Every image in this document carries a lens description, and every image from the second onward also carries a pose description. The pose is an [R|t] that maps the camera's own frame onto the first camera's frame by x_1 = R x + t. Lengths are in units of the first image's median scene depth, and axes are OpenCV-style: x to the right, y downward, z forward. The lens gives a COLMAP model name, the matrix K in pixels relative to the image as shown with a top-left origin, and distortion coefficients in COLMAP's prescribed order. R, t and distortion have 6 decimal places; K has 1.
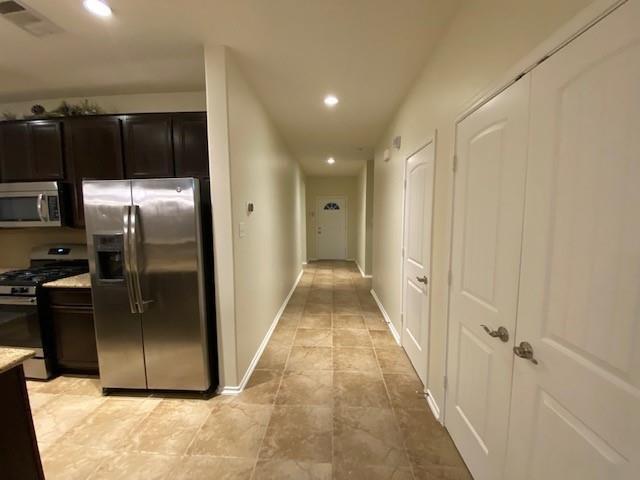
lens RADIAL K [[259.2, 0, 314.6], [0, 259.2, 239.5], [0, 0, 1]] dist [0.024796, -0.019576]
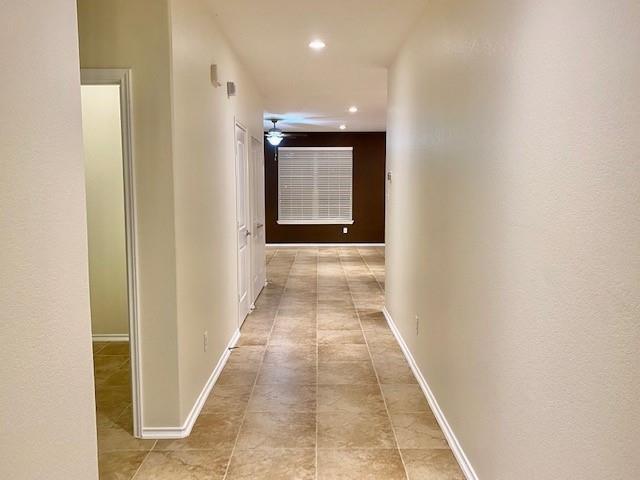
lens RADIAL K [[501.1, 0, 320.0], [0, 501.1, 240.0], [0, 0, 1]] dist [0.002523, 0.000800]
pose [[-0.997464, 0.012835, -0.070004, 0.158241], [-0.000432, 0.982494, 0.186296, -0.195302], [0.071169, 0.185854, -0.979997, 2.383354]]
